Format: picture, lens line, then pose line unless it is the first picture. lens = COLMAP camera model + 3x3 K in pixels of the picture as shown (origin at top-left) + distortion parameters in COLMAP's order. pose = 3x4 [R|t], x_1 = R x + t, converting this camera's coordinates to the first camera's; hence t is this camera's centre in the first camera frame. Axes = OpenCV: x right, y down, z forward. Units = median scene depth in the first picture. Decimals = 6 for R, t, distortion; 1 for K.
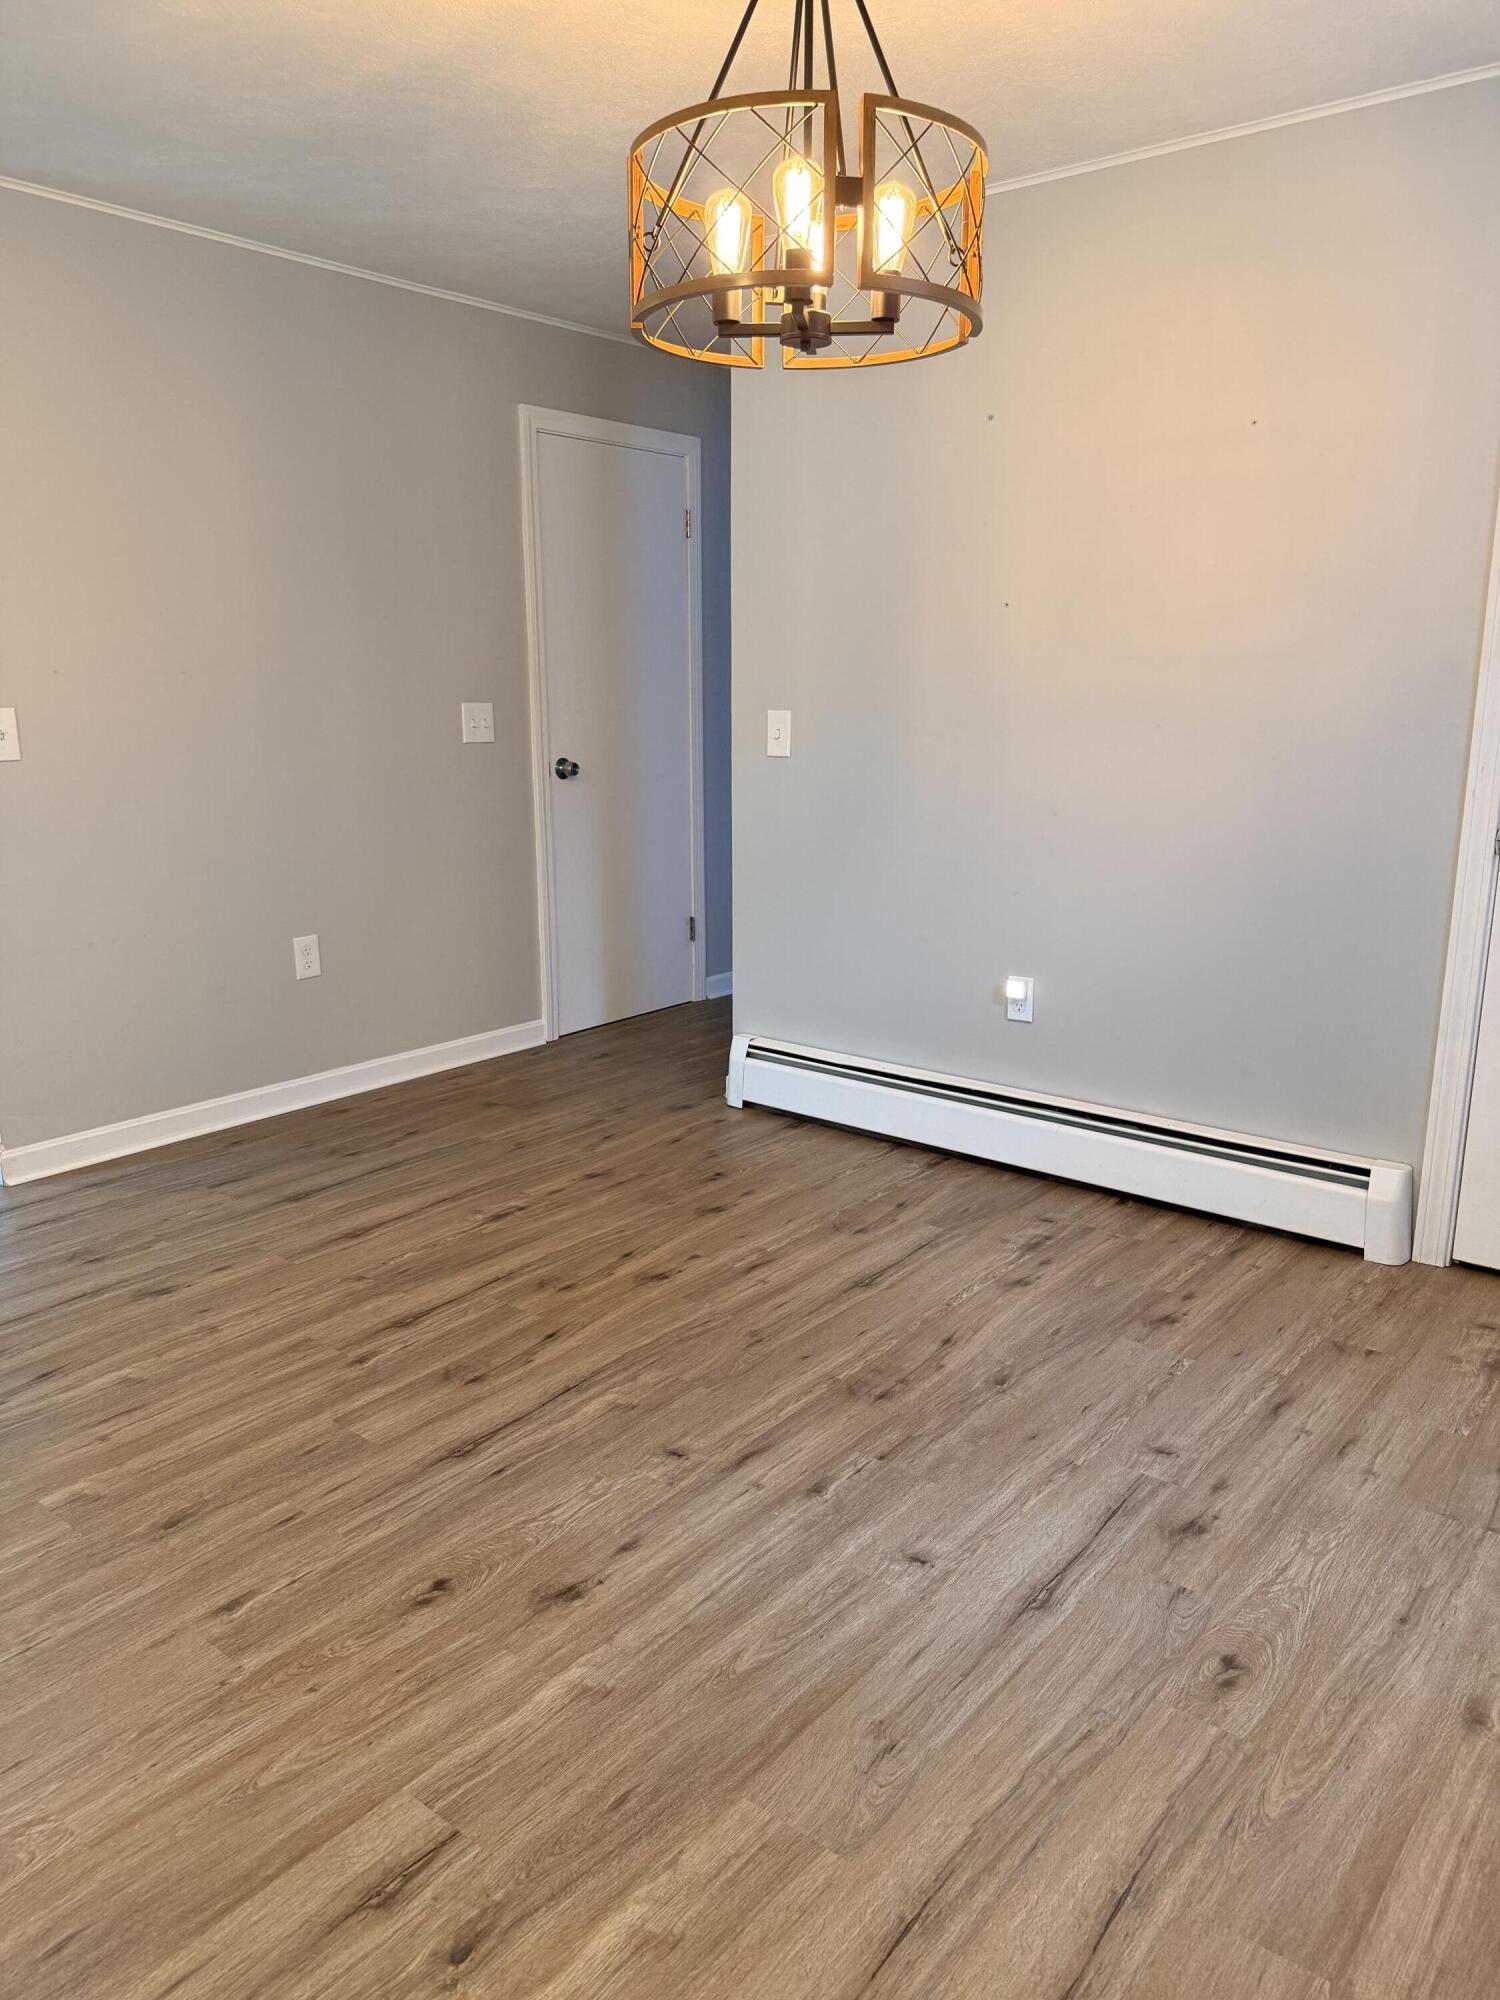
lens RADIAL K [[1423.9, 0, 755.5], [0, 1423.9, 993.1], [0, 0, 1]] dist [0.065648, -0.068881]
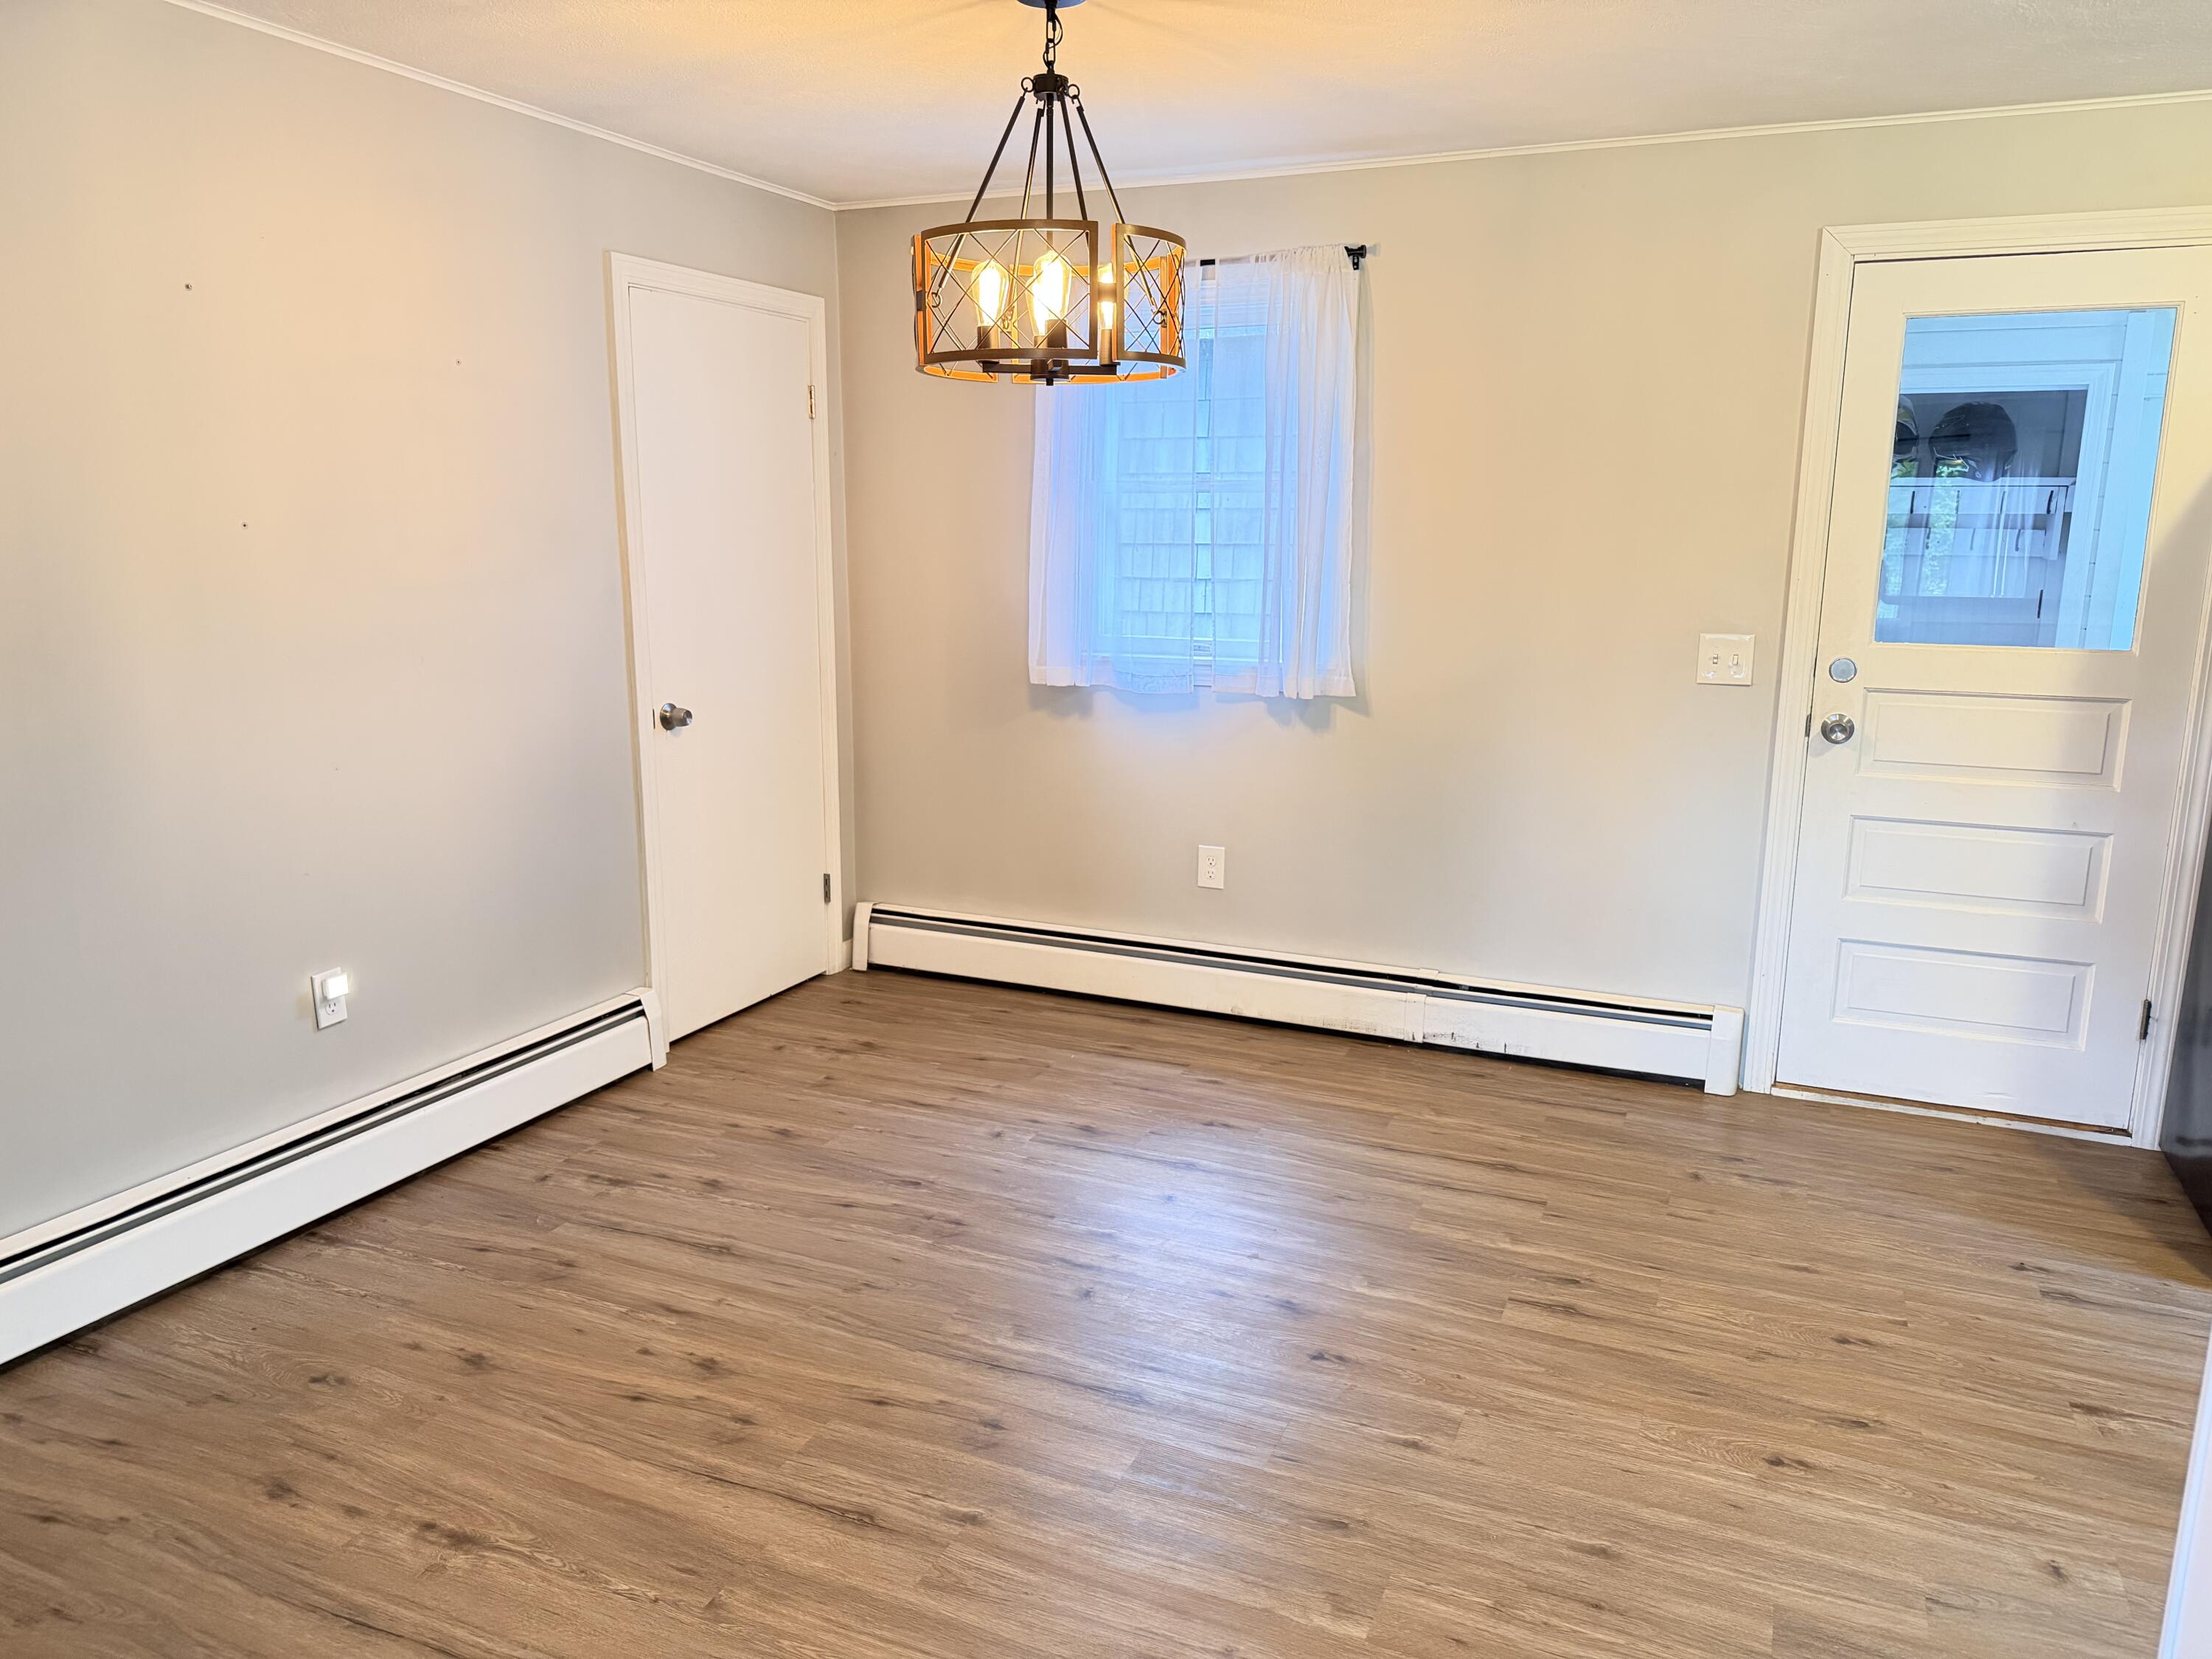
lens RADIAL K [[1540.3, 0, 1106.0], [0, 1540.3, 829.5], [0, 0, 1]] dist [0.066348, -0.106579]
pose [[-0.256395, -0.194262, 0.946849, -0.959132], [0.200601, 0.947572, 0.248731, -0.281047], [-0.945527, 0.253712, -0.203984, 0.939407]]
